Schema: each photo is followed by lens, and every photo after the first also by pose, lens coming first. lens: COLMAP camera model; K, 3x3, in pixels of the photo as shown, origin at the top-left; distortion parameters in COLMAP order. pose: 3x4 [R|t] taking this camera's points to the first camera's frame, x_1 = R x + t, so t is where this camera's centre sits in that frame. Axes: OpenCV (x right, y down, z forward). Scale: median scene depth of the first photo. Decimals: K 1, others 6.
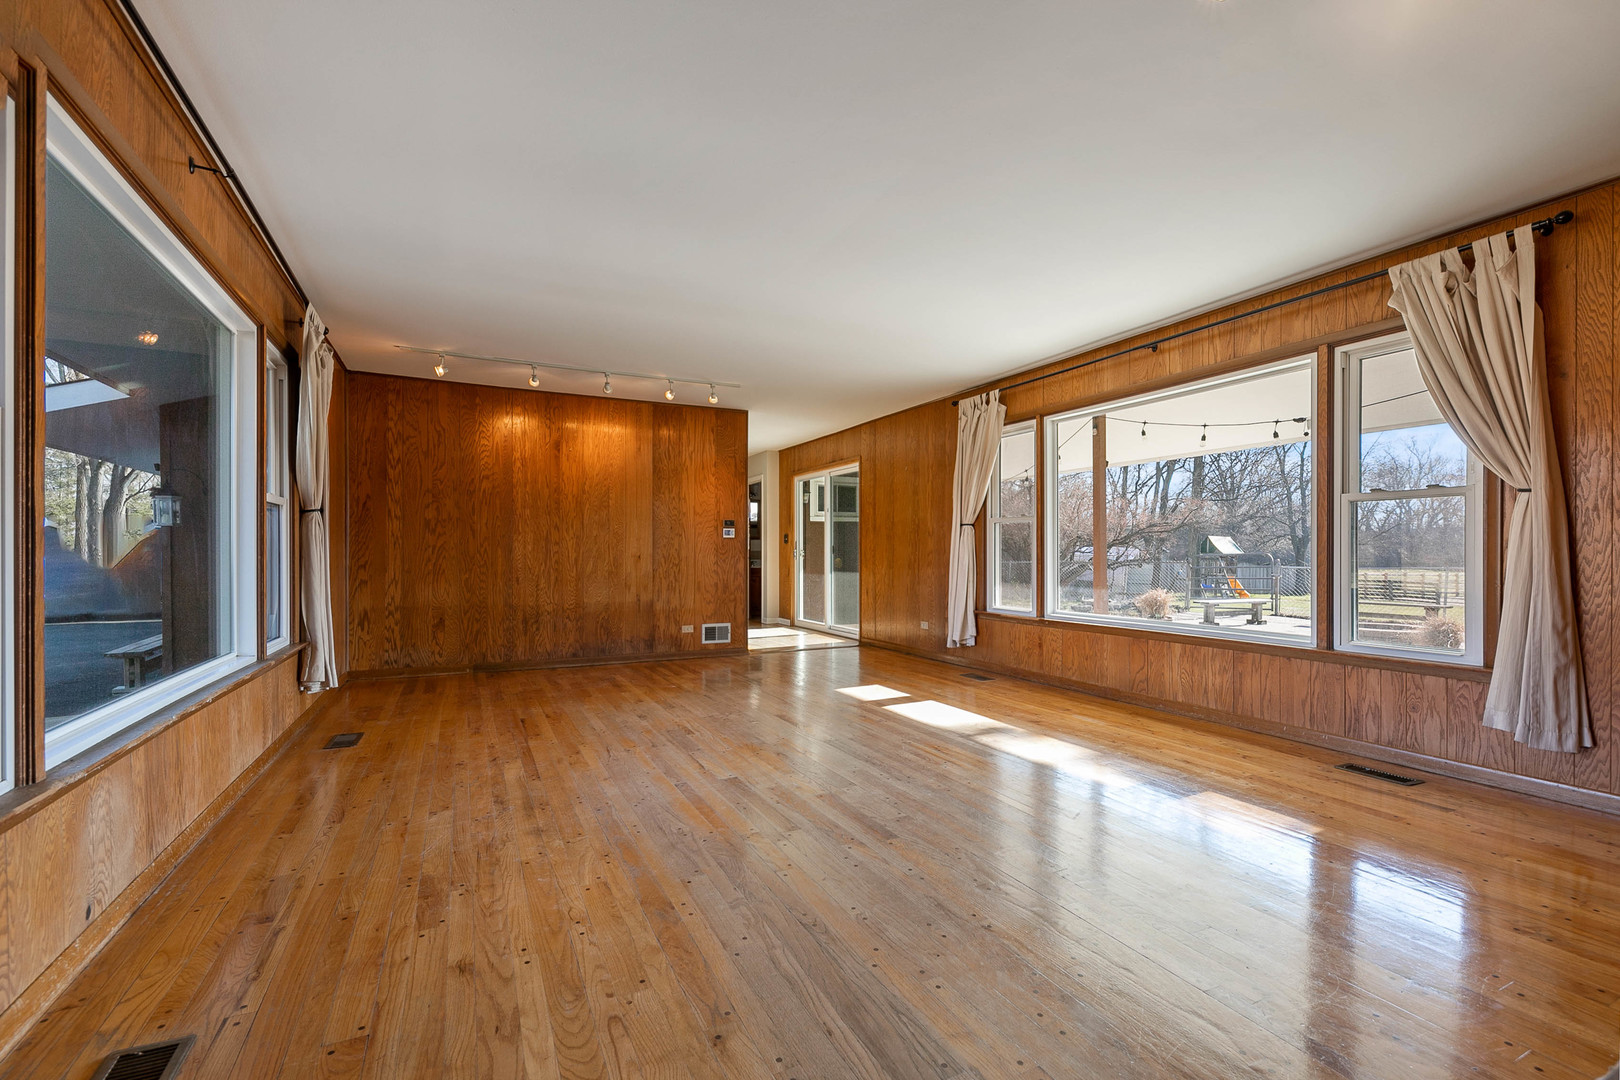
lens RADIAL K [[705.1, 0, 810.0], [0, 705.1, 540.0], [0, 0, 1]] dist [-0.001614, -0.000457]
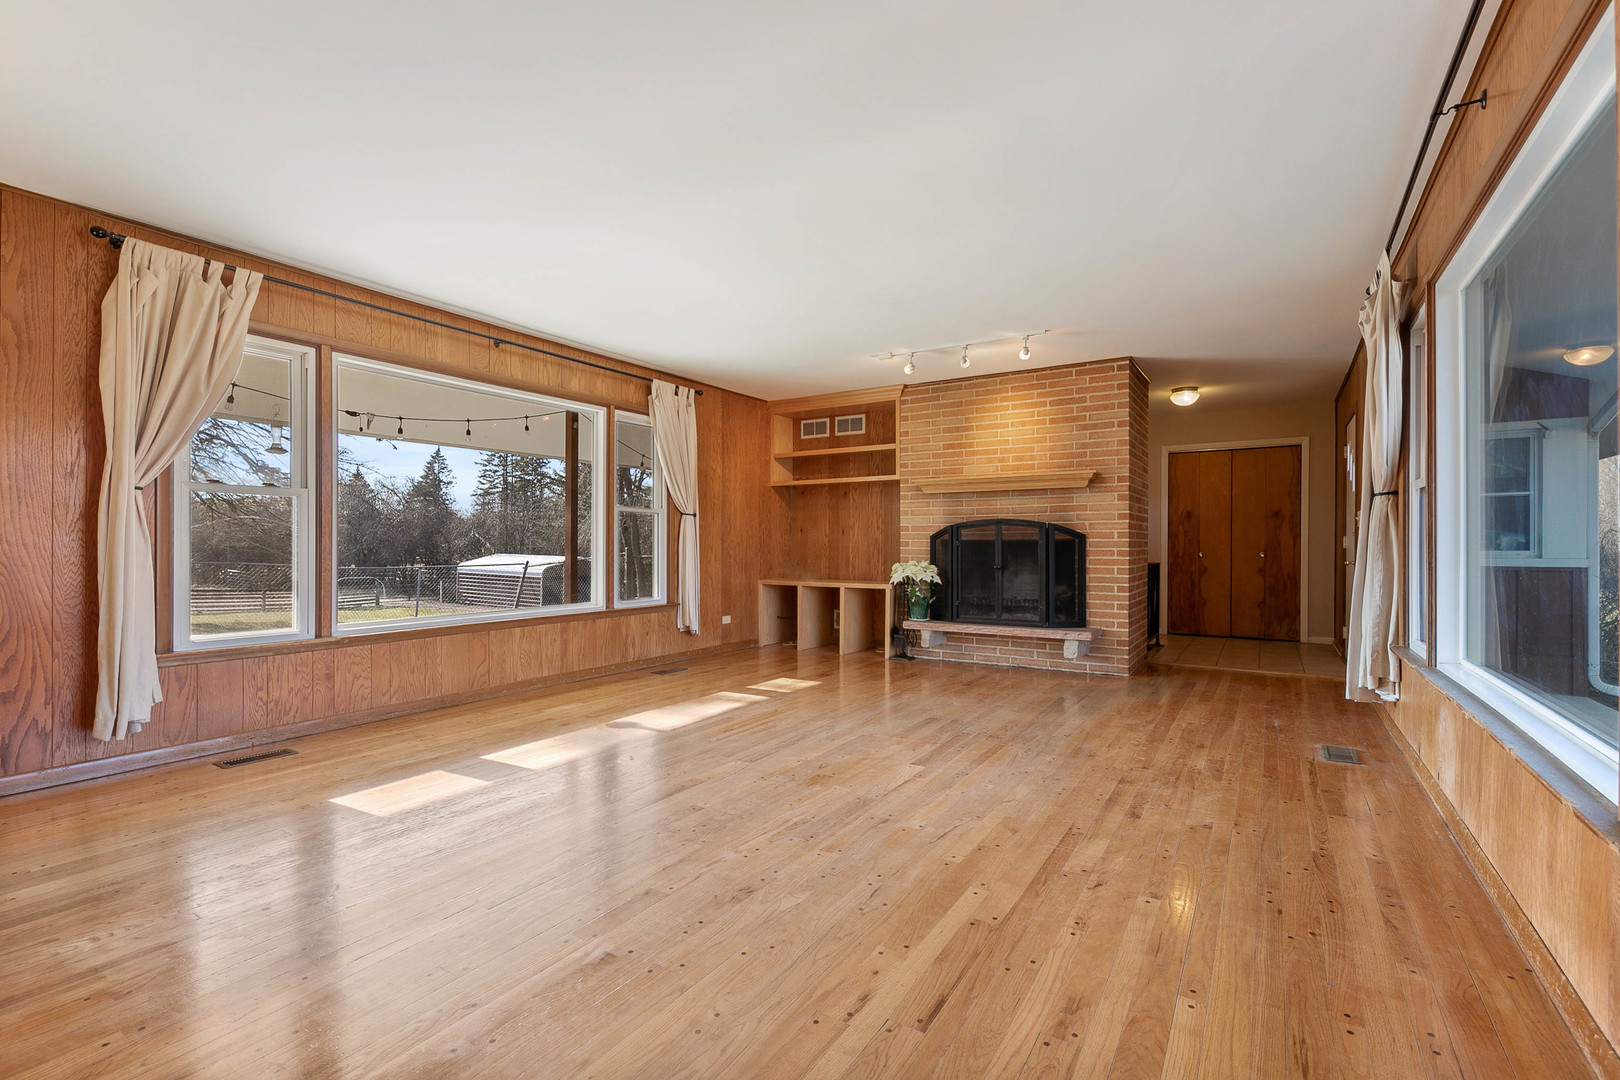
lens RADIAL K [[716.0, 0, 810.0], [0, 716.0, 540.0], [0, 0, 1]] dist [0.015788, 0.000287]
pose [[-0.515941, 0.002903, 0.856619, -0.833056], [-0.018004, 0.999737, -0.014231, 0.023414], [-0.856435, -0.022765, -0.515753, 1.502168]]
